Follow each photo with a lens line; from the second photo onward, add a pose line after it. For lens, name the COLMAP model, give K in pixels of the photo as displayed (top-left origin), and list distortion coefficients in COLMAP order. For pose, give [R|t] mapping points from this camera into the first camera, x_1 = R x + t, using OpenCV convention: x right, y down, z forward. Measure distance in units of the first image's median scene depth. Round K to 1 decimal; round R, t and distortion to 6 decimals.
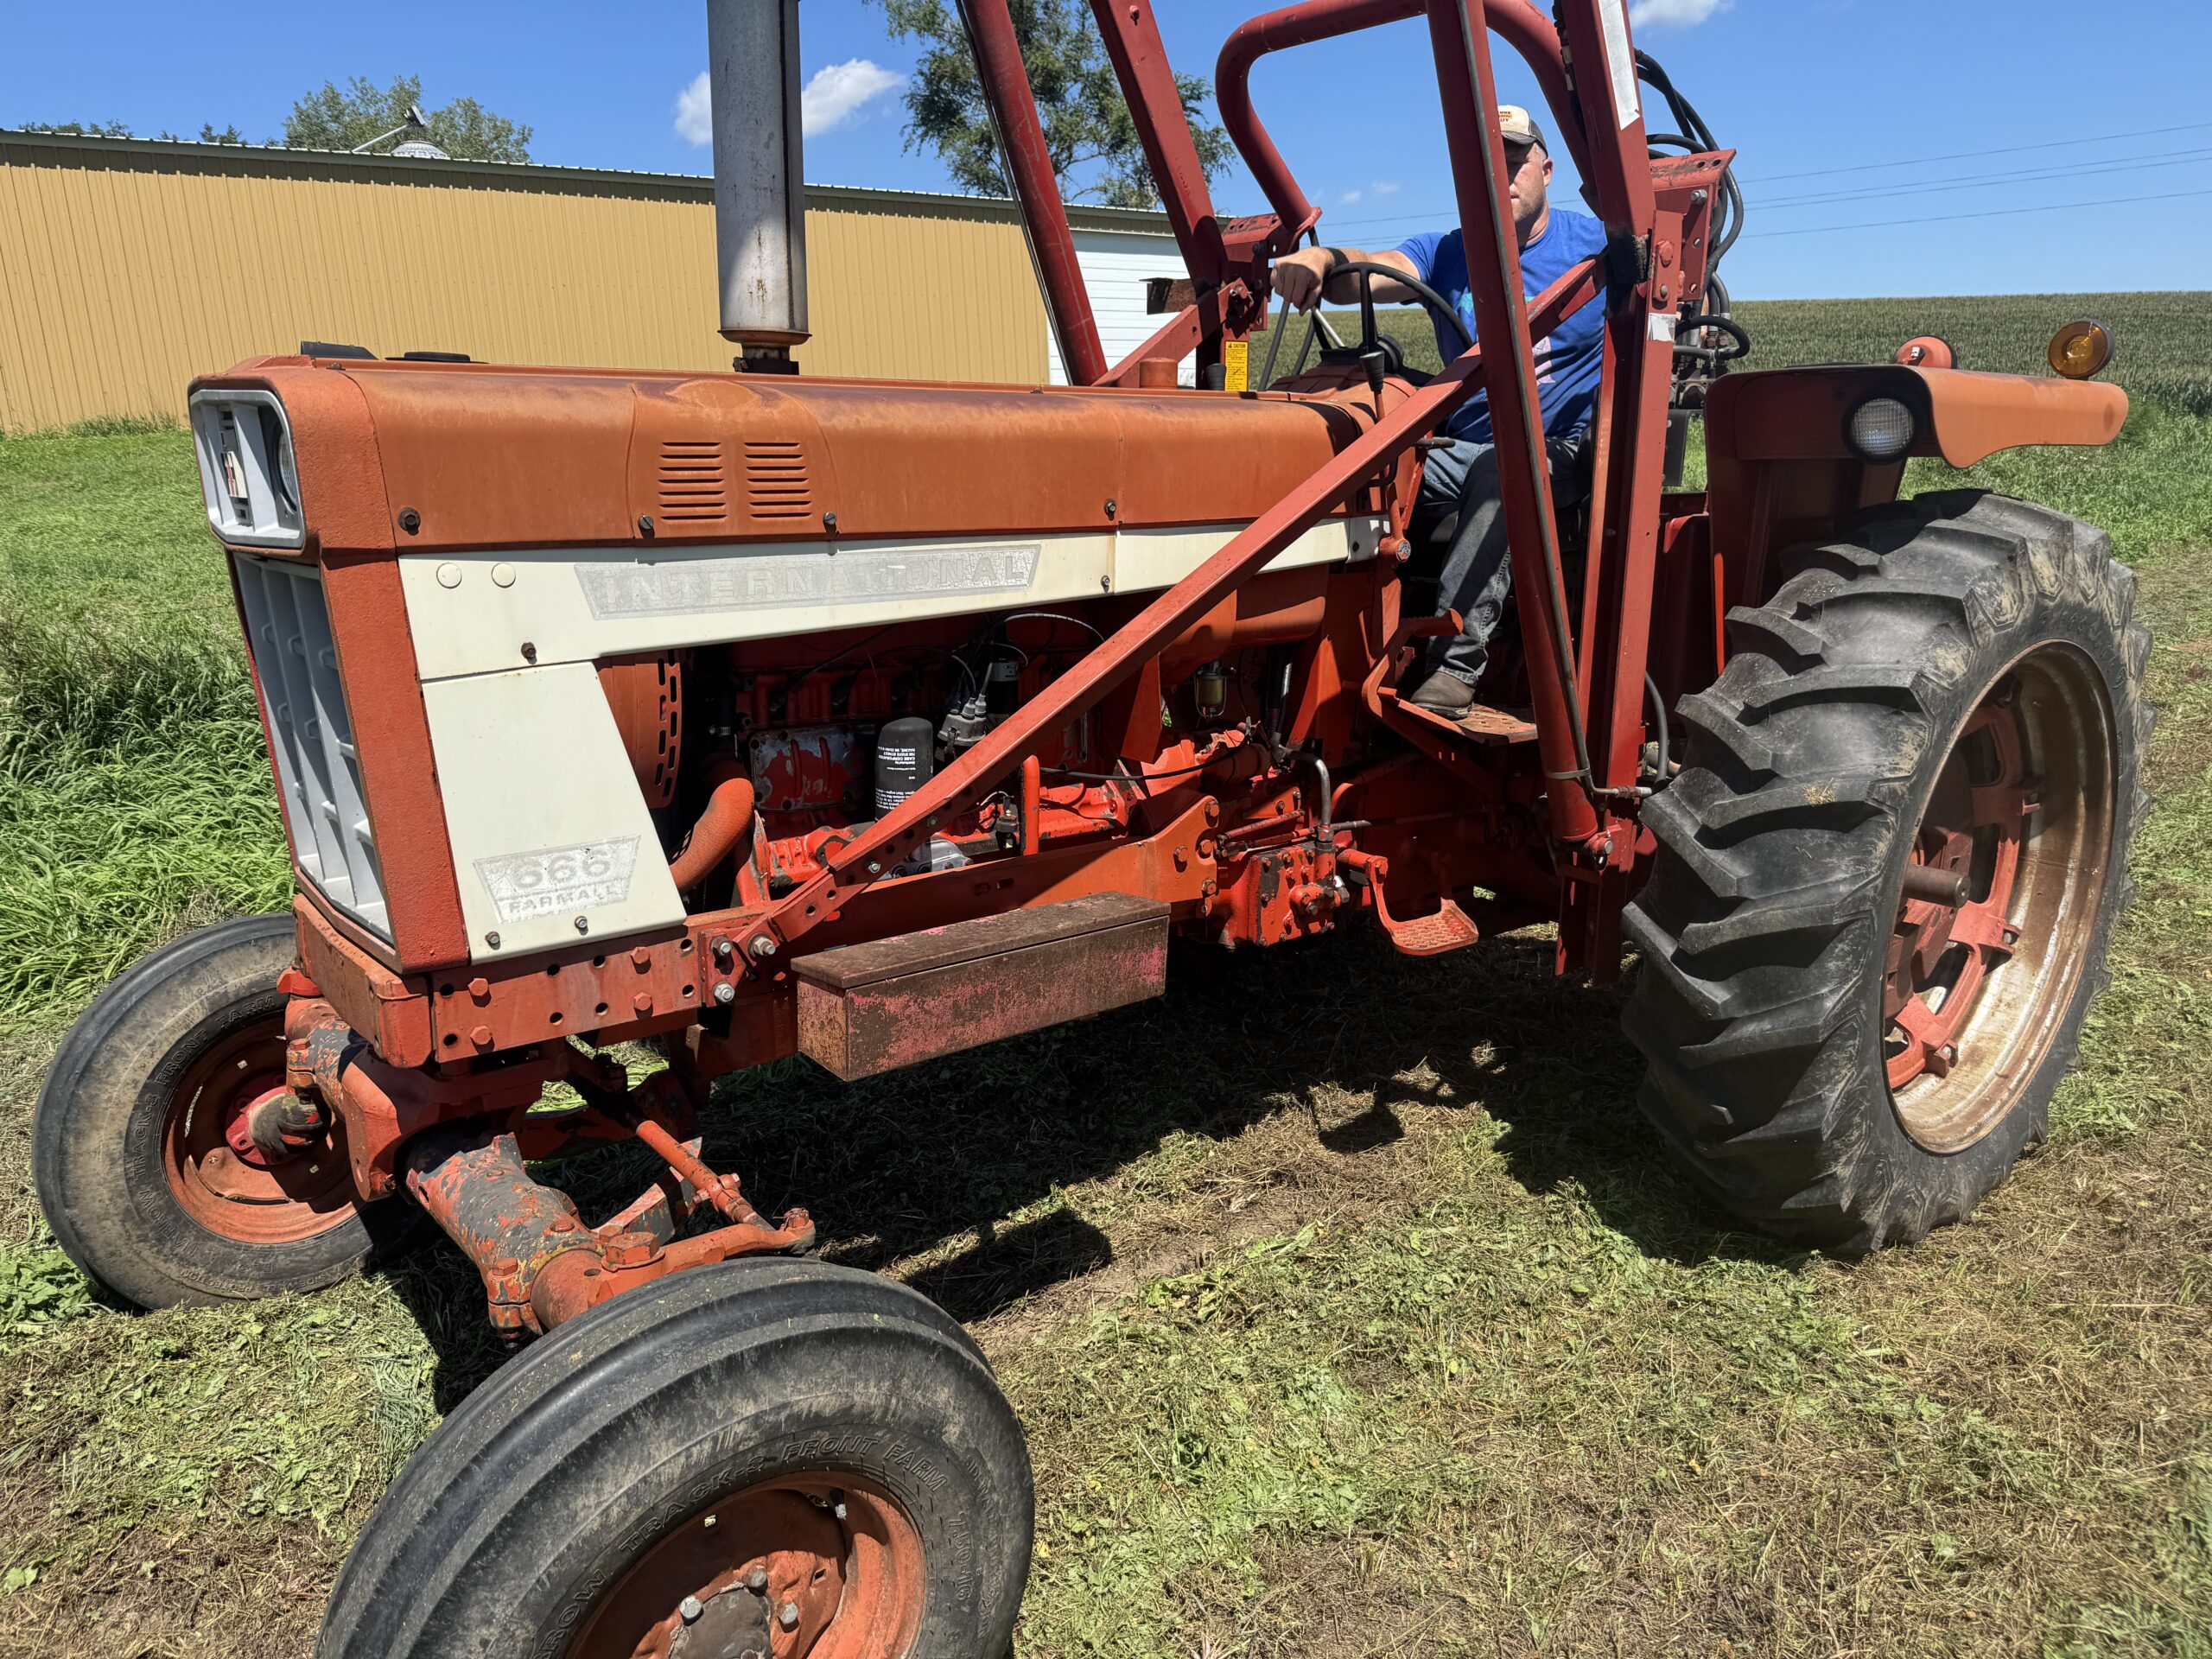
lens RADIAL K [[1549.3, 0, 1106.0], [0, 1549.3, 829.5], [0, 0, 1]] dist [0.027661, -0.038817]
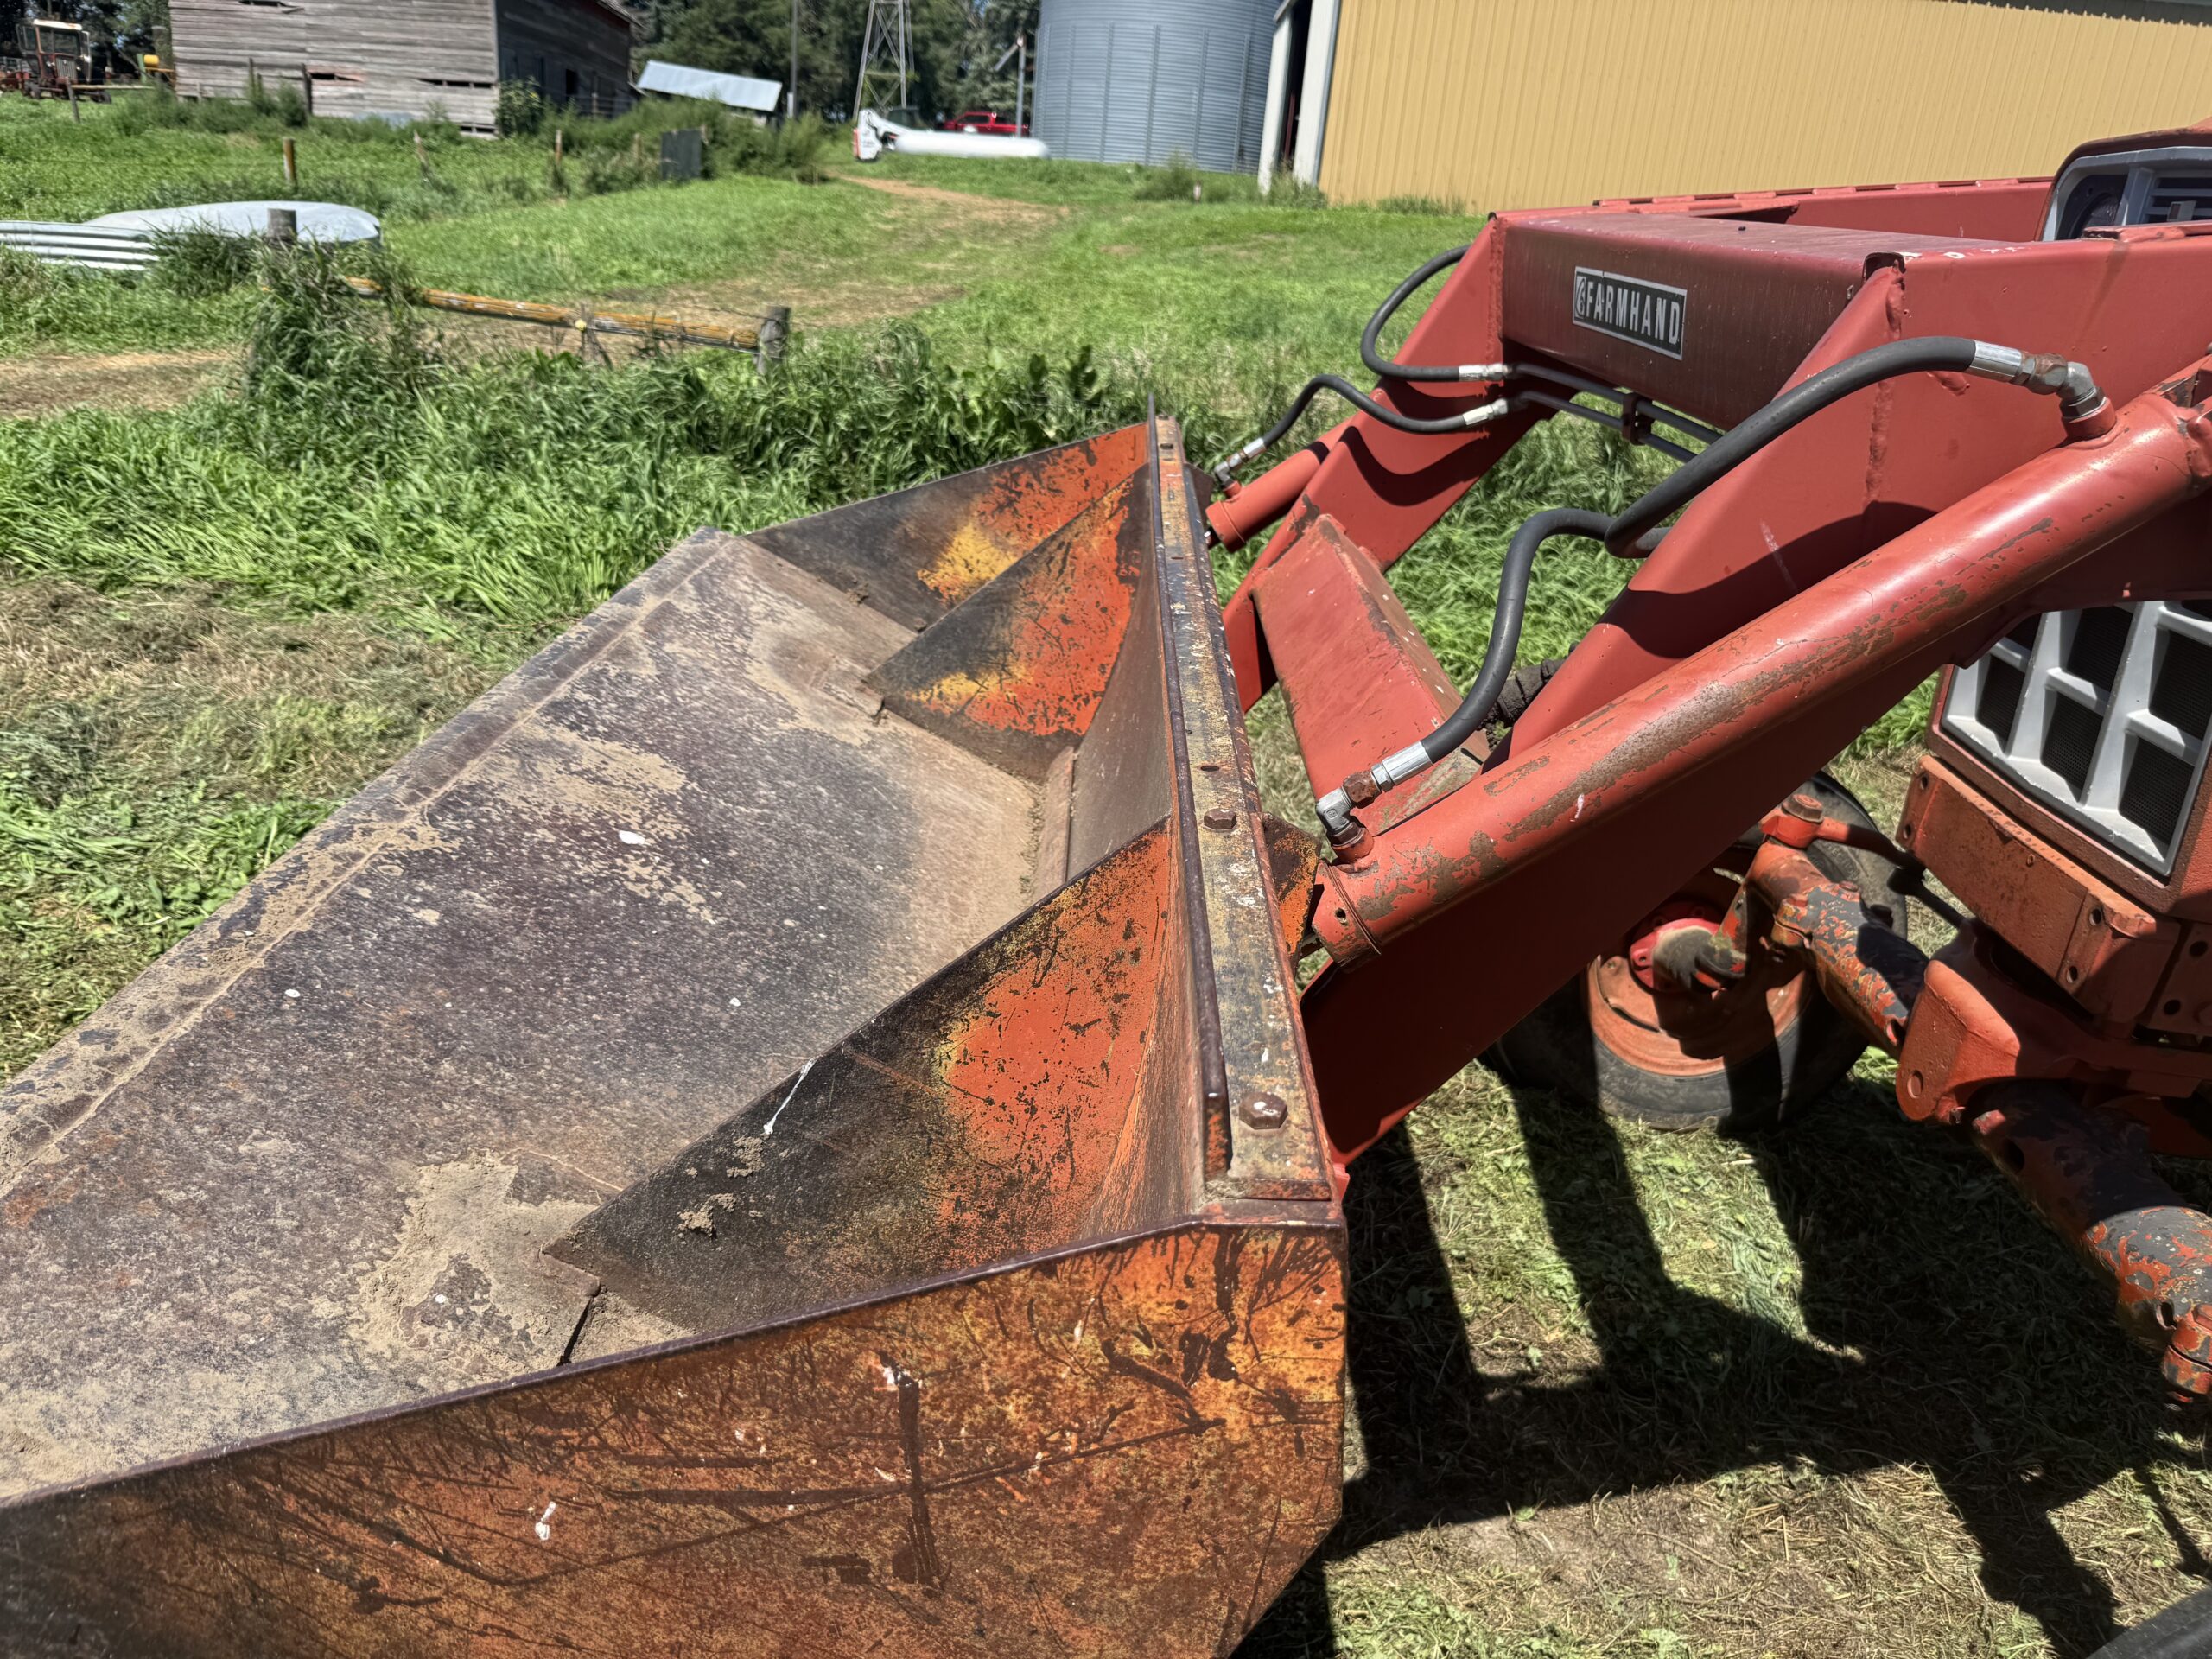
lens RADIAL K [[1549.3, 0, 1106.0], [0, 1549.3, 829.5], [0, 0, 1]] dist [0.027661, -0.038817]
pose [[0.755594, 0.328530, -0.566697, -0.282712], [-0.268350, 0.944453, 0.189727, 0.030636], [0.597550, 0.008716, 0.801784, 0.022306]]
